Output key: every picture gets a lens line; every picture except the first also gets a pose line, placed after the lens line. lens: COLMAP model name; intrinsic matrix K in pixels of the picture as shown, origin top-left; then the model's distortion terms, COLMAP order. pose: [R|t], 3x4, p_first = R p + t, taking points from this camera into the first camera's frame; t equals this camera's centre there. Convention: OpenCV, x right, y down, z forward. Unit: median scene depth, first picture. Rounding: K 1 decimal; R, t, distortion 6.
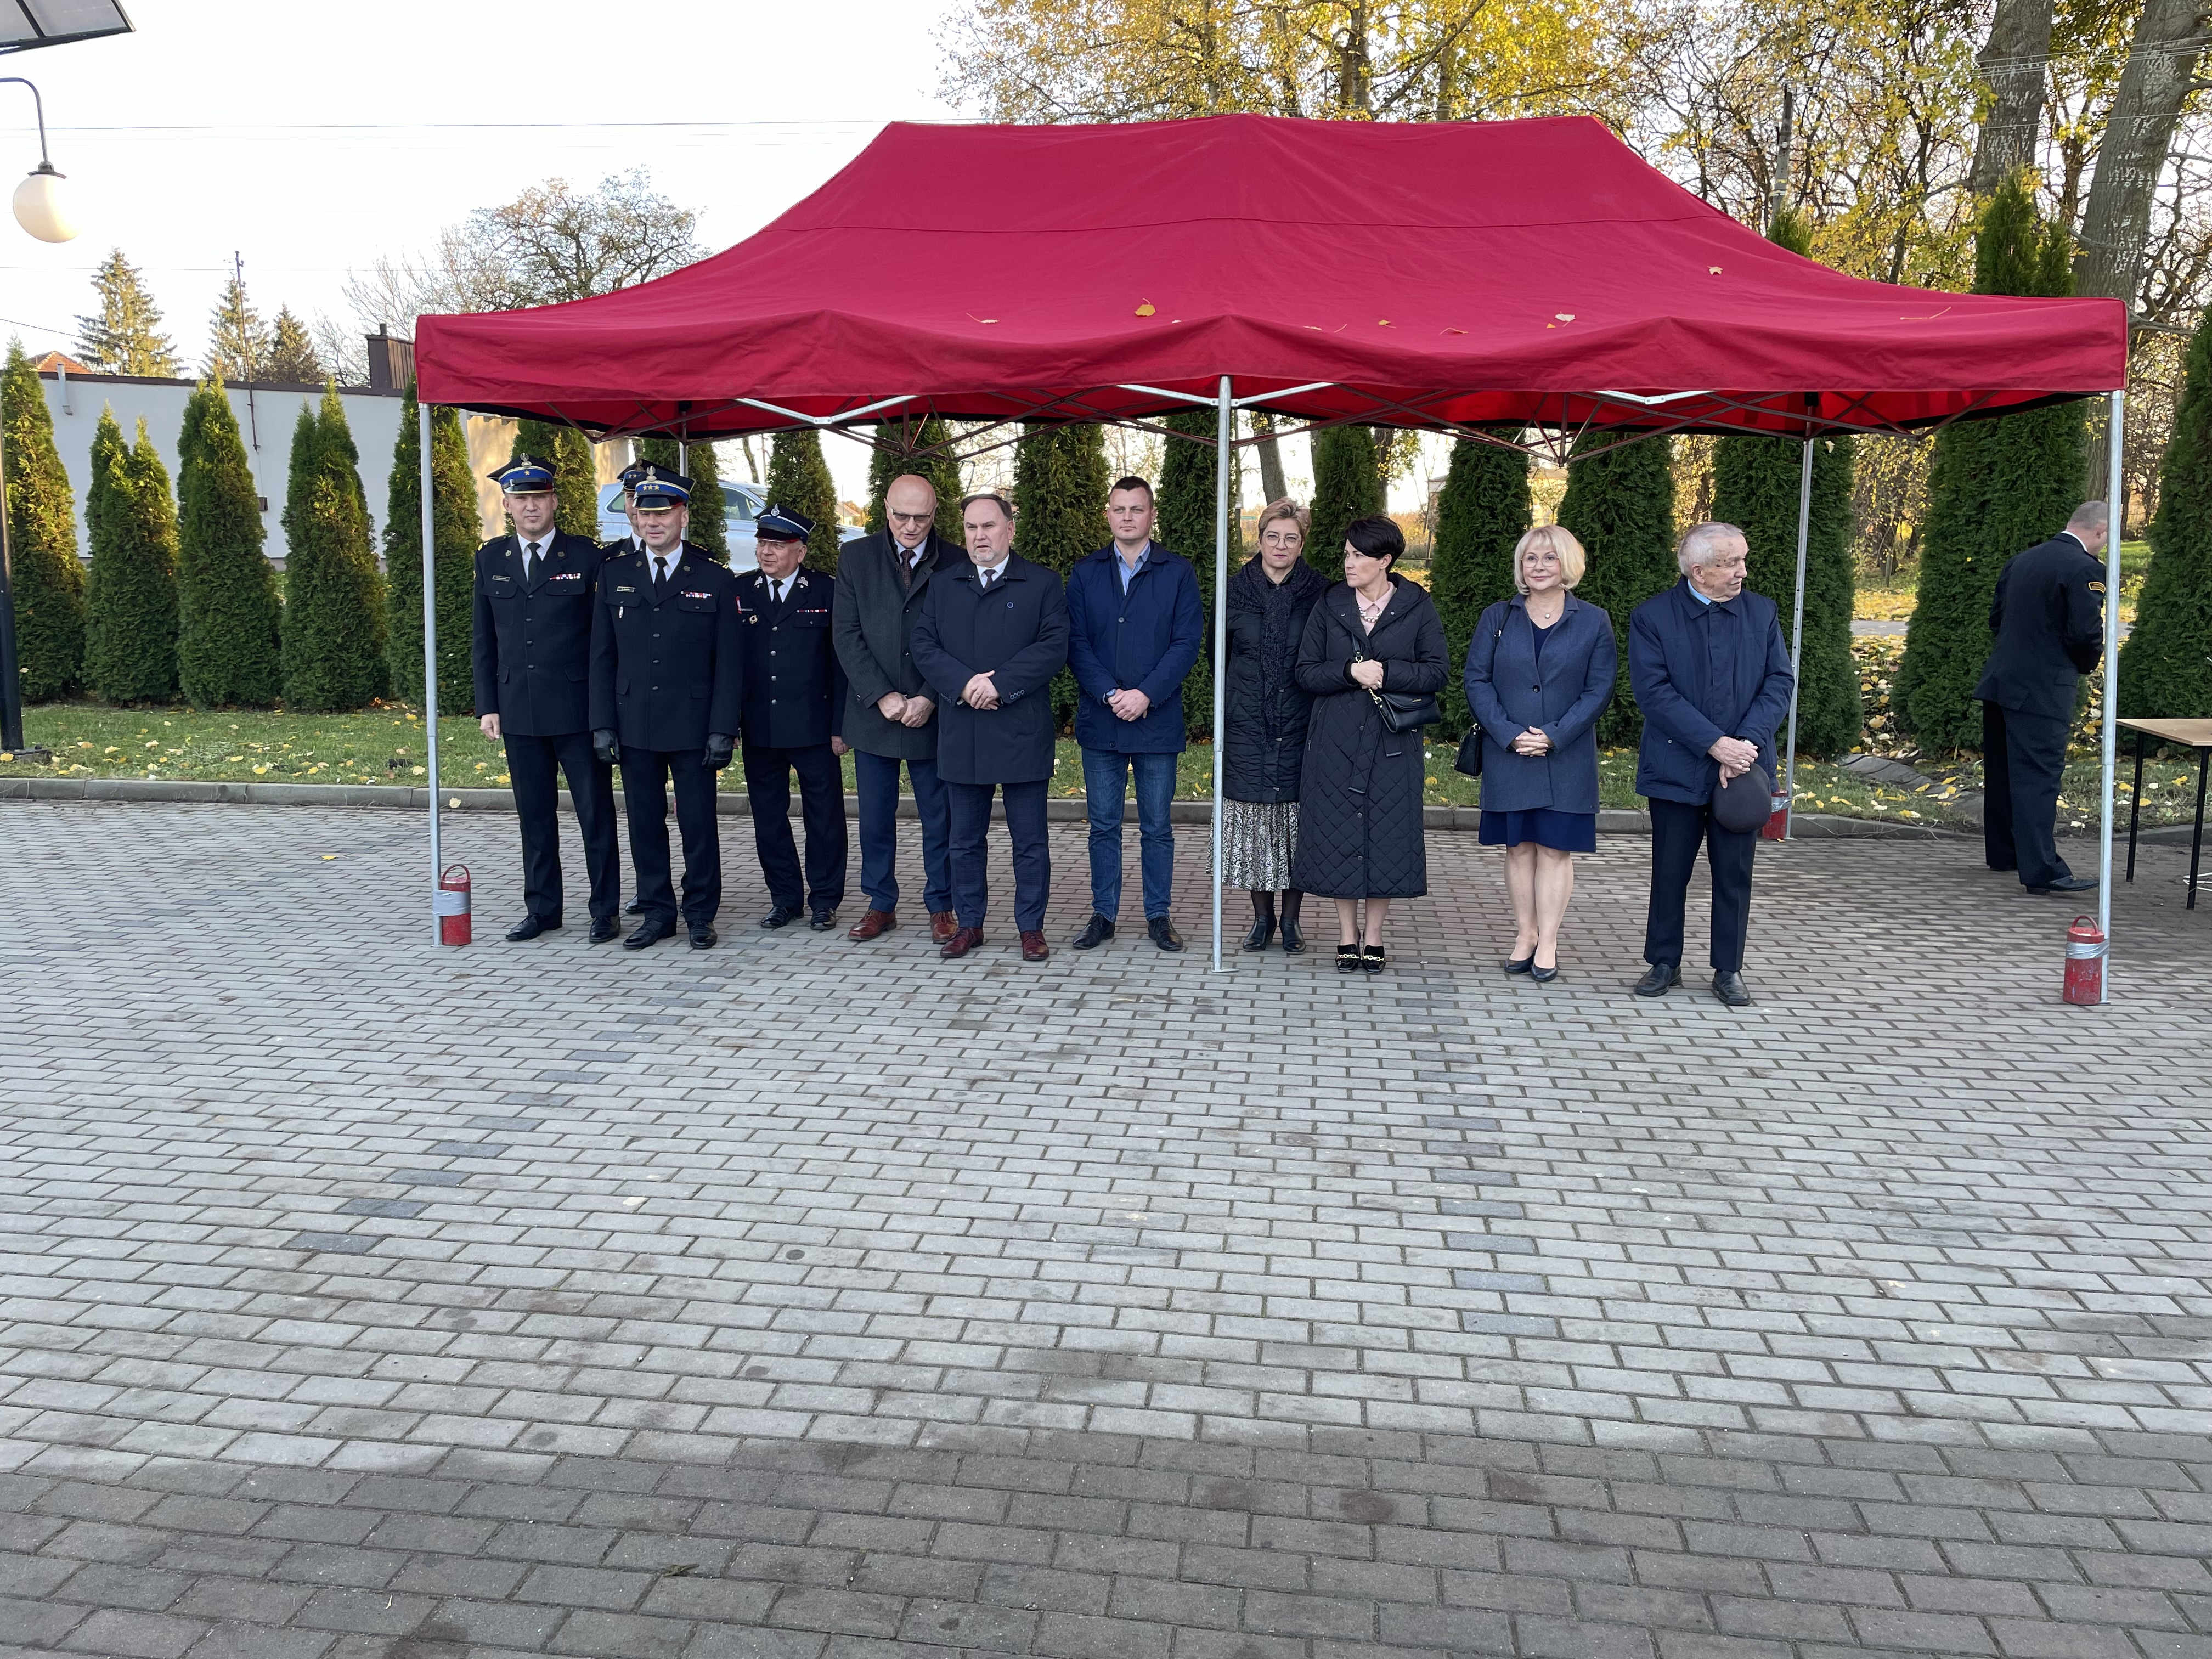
lens RADIAL K [[1662.6, 0, 1091.6], [0, 1662.6, 817.7], [0, 0, 1]] dist [0.079724, -0.100918]
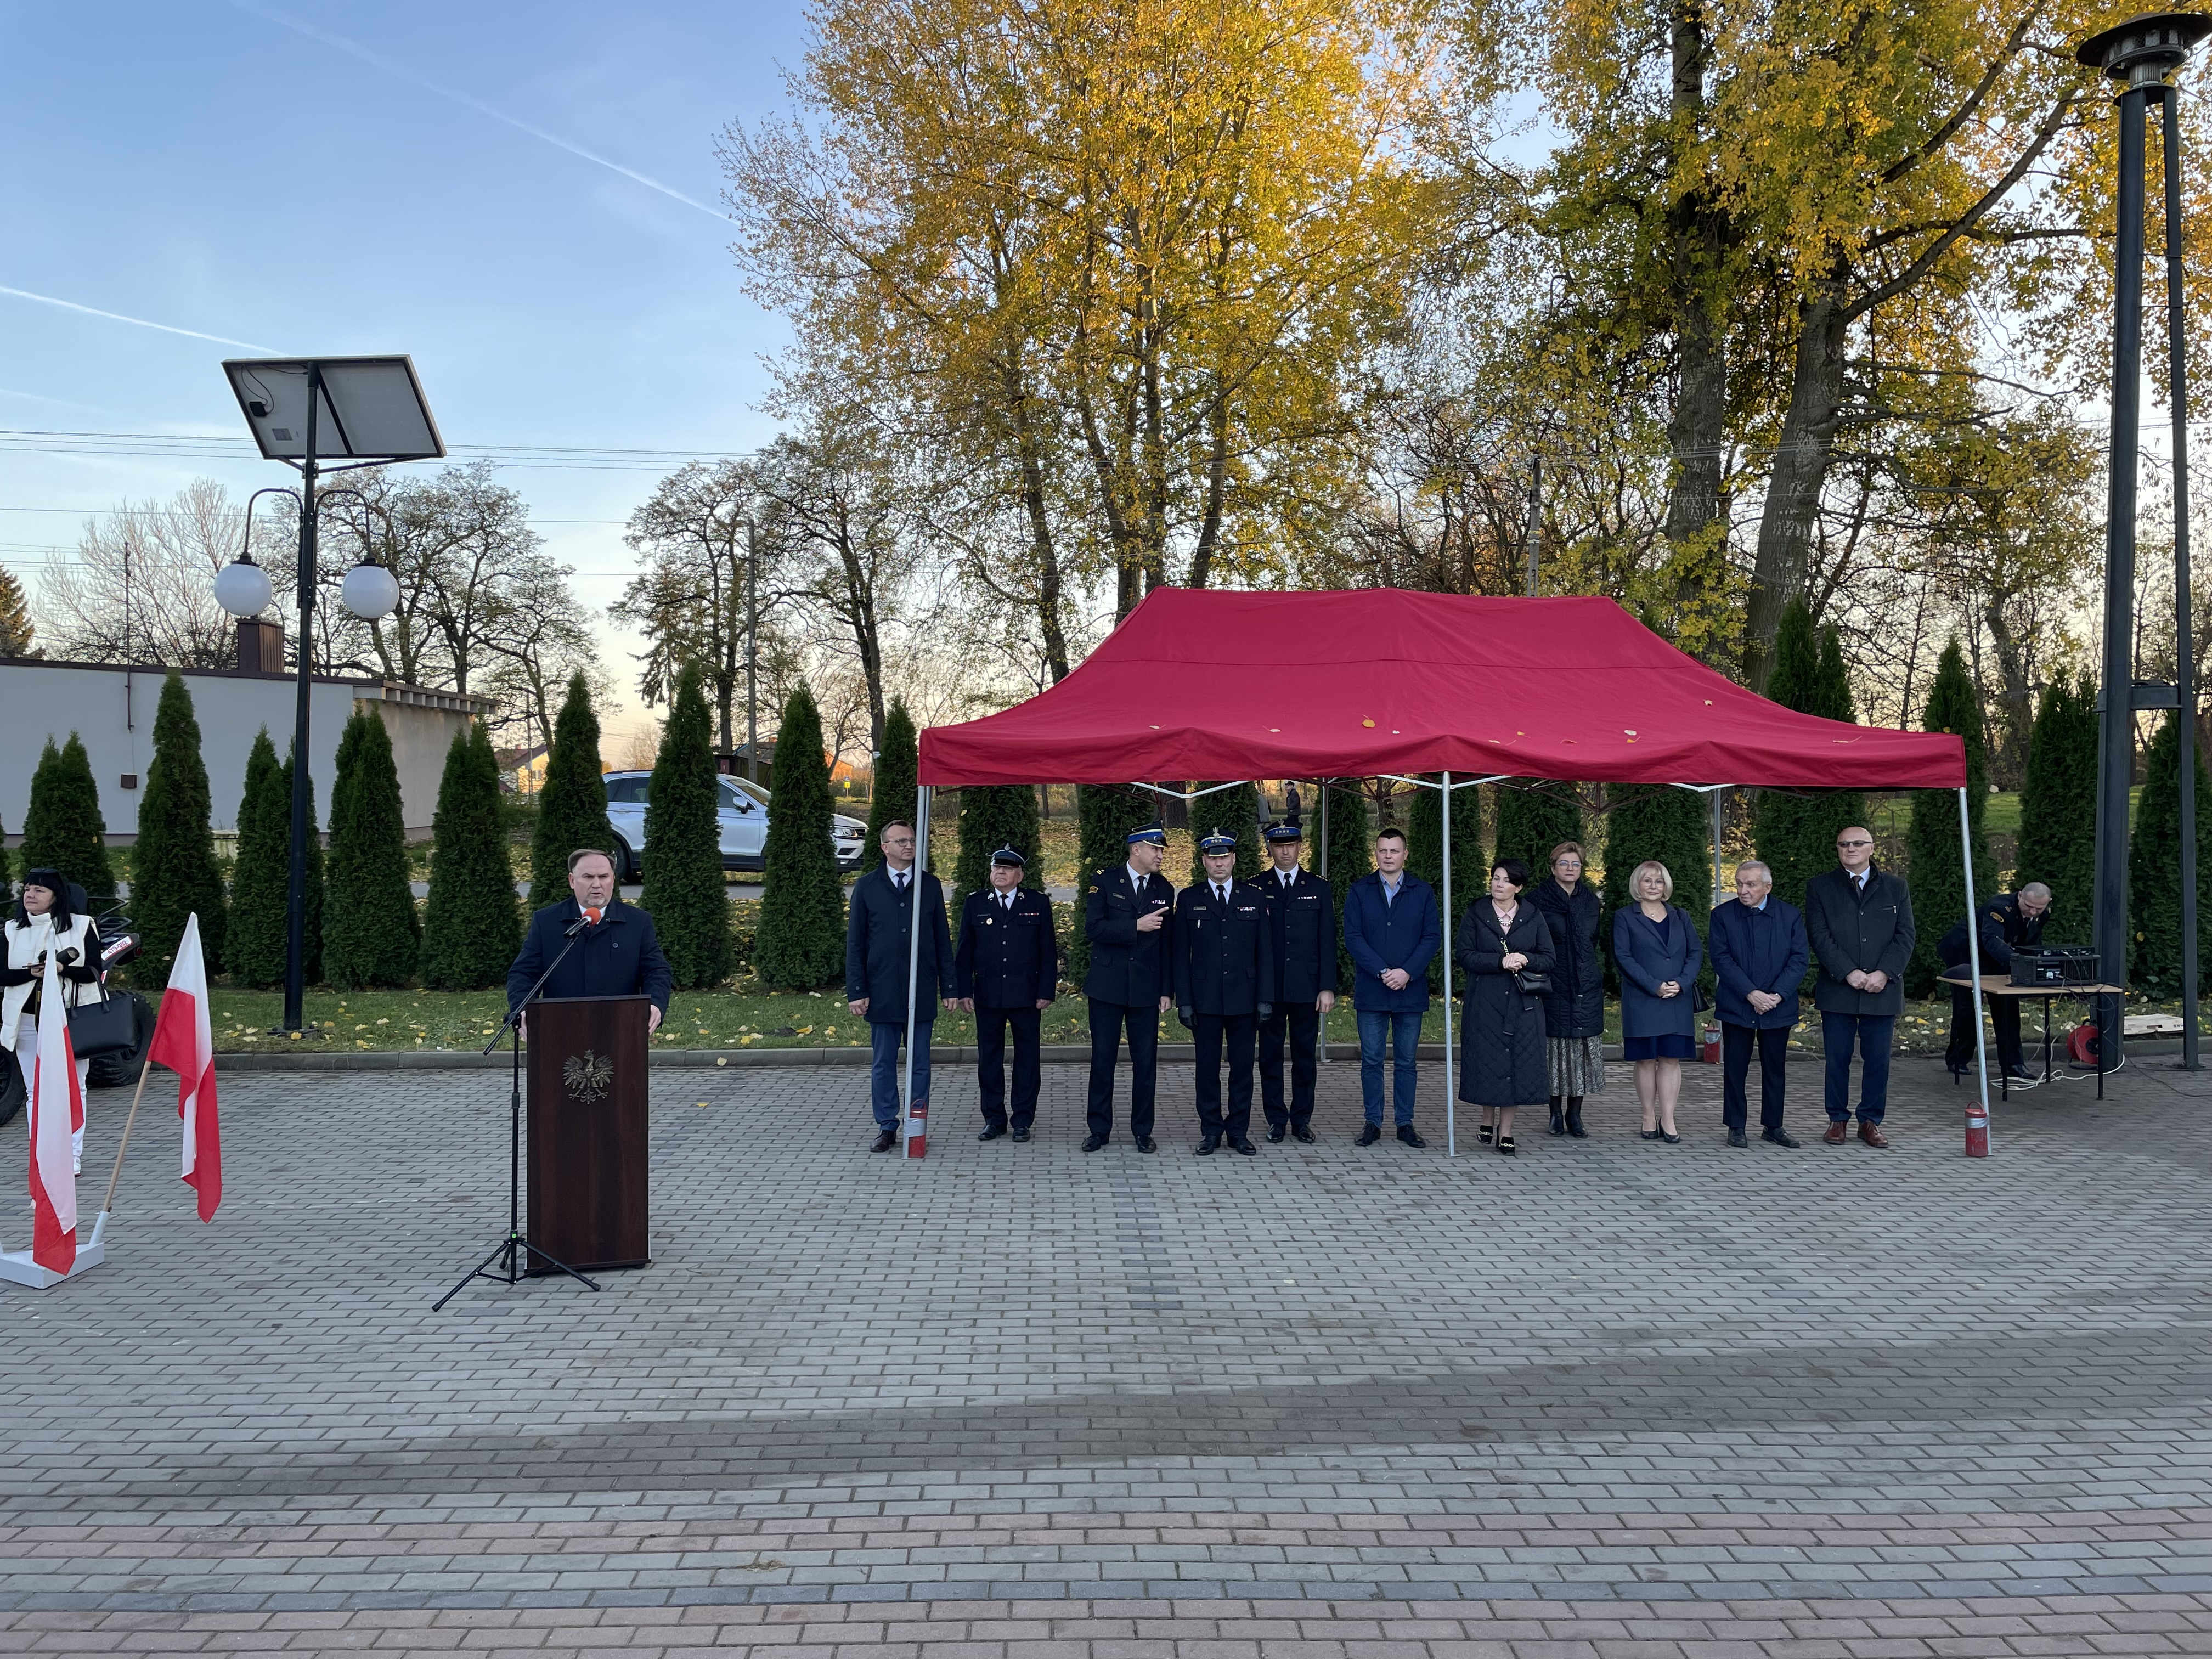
lens RADIAL K [[1662.6, 0, 1102.8], [0, 1662.6, 809.9], [0, 0, 1]] dist [0.079724, -0.100918]
pose [[0.985114, -0.000147, 0.171905, -0.594197], [0.026692, 0.988002, -0.152115, 0.005854], [-0.169820, 0.154439, 0.973298, -0.556163]]
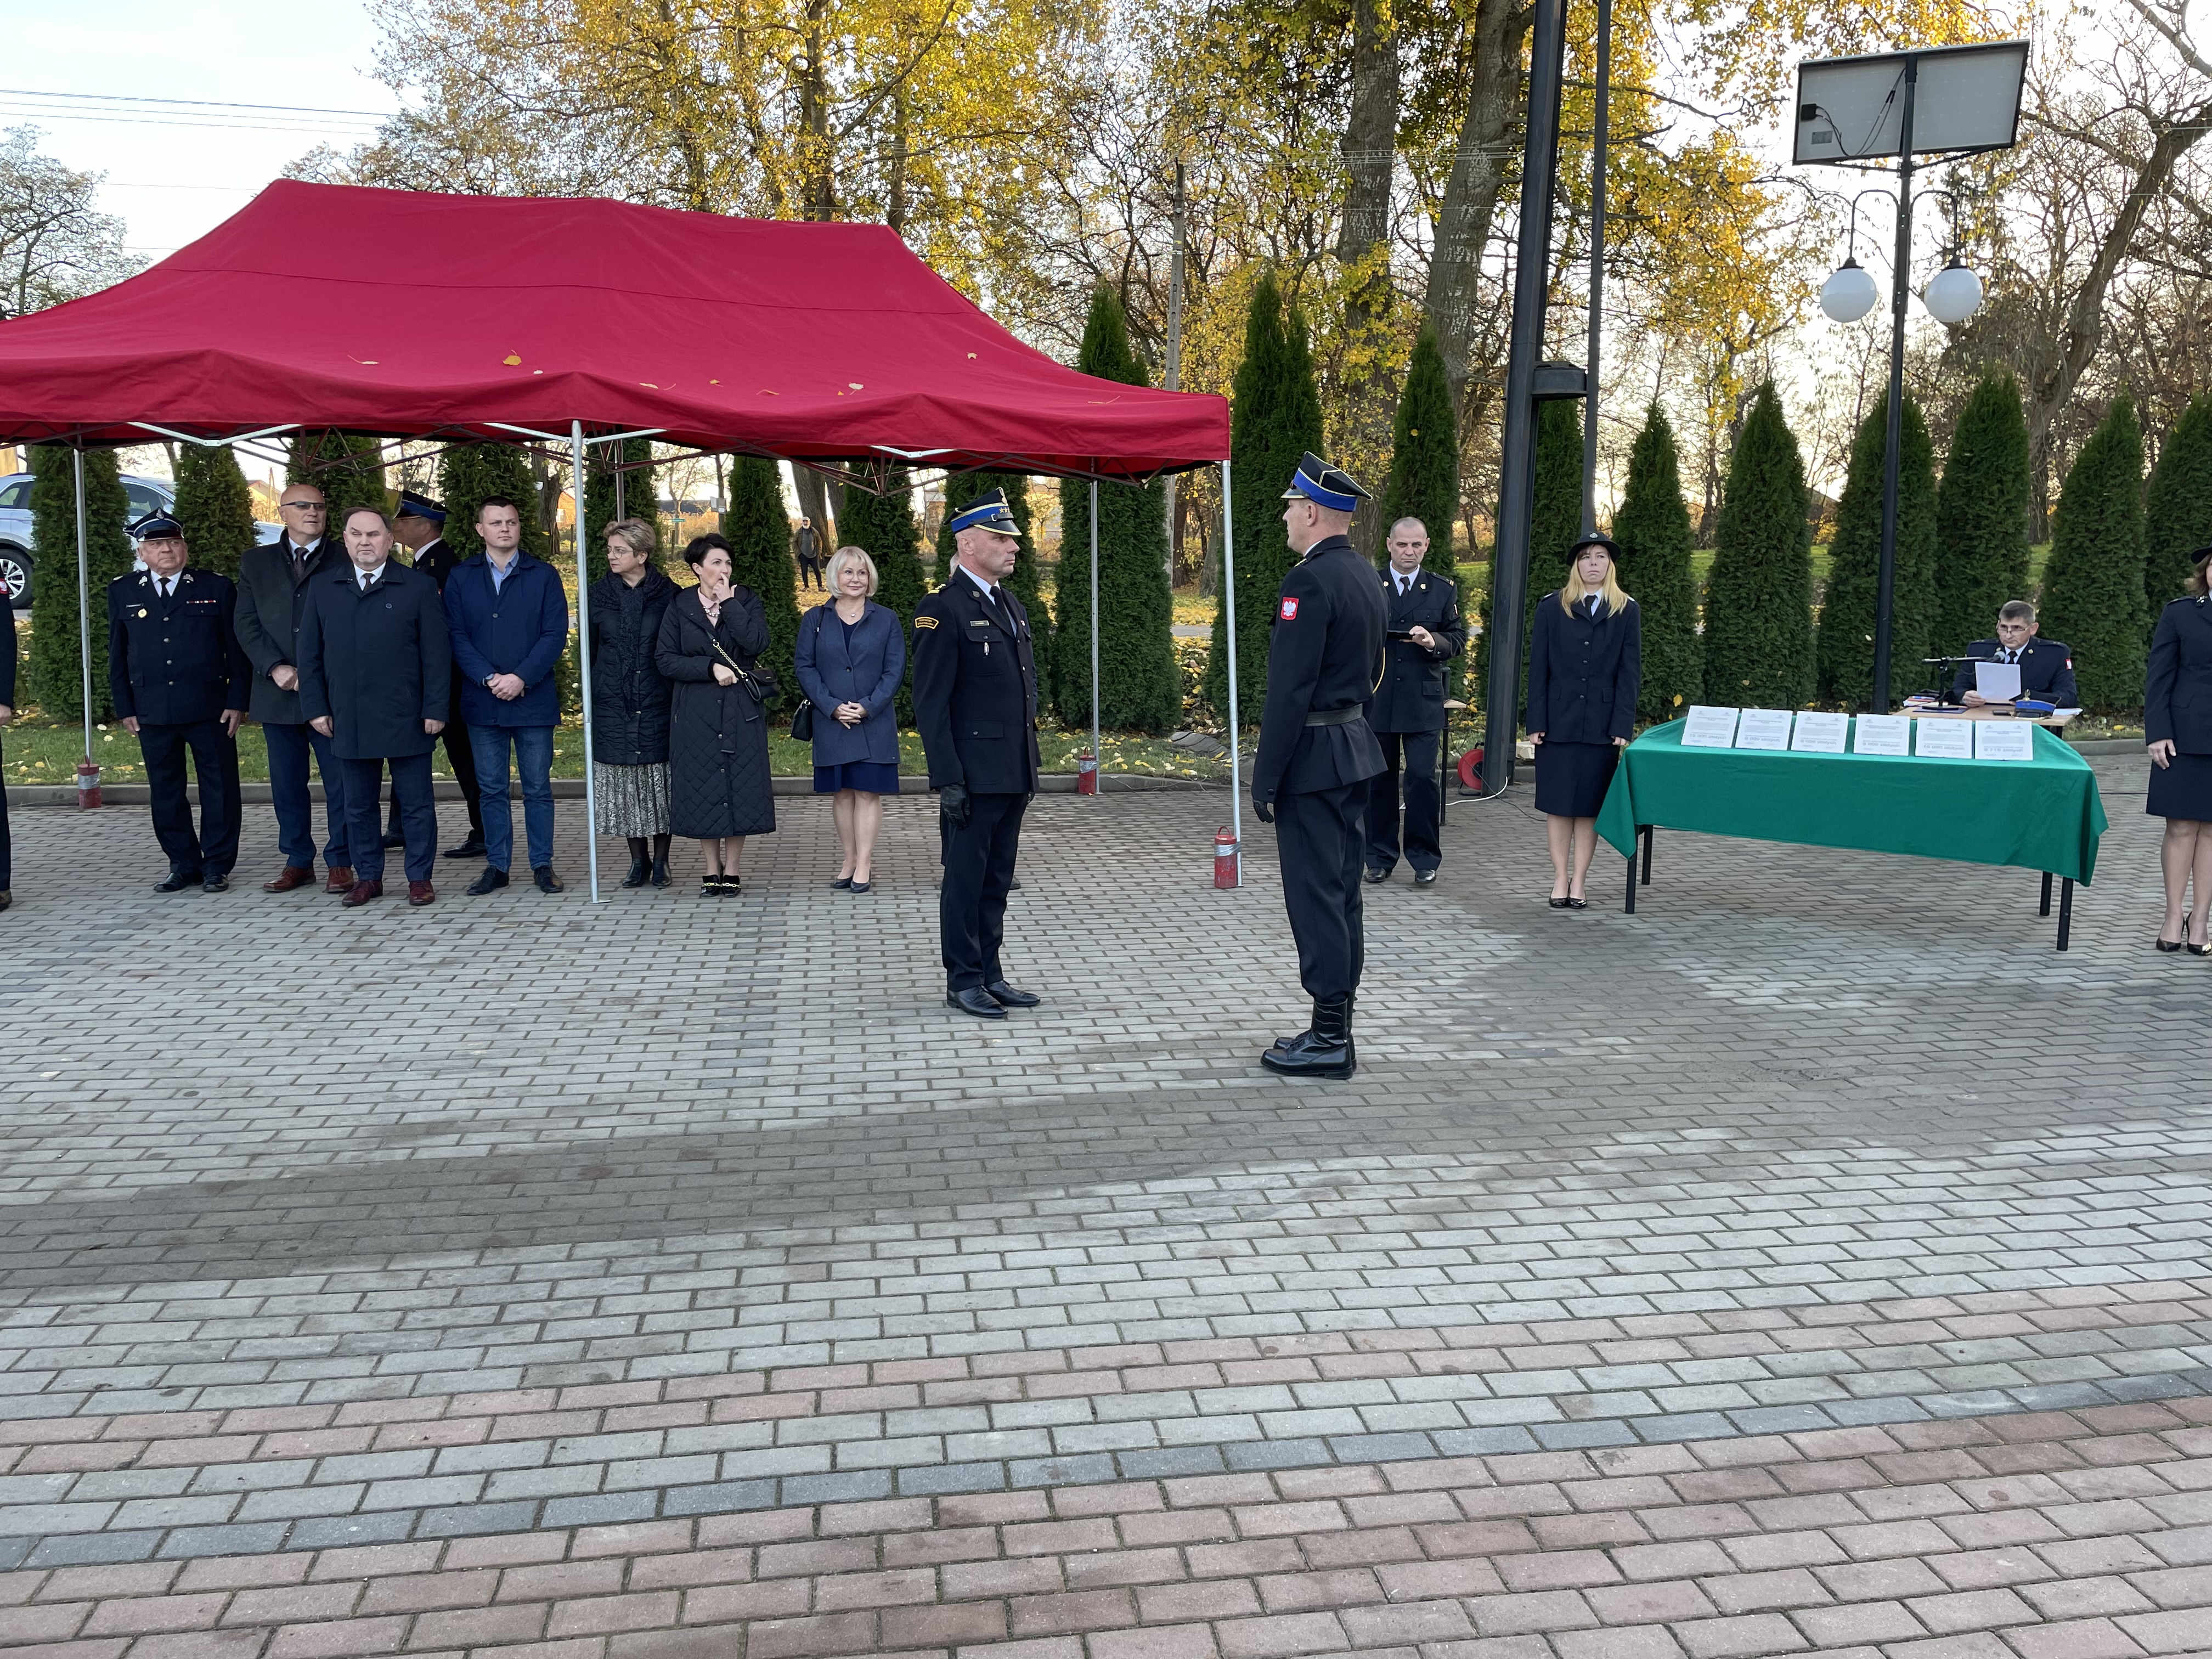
lens RADIAL K [[1662.6, 0, 1127.7], [0, 1662.6, 806.9], [0, 0, 1]] dist [0.079724, -0.100918]
pose [[0.952226, -0.033824, 0.303515, 0.094519], [0.036700, 0.999319, -0.003773, 0.050053], [-0.303181, 0.014732, 0.952819, -0.359443]]
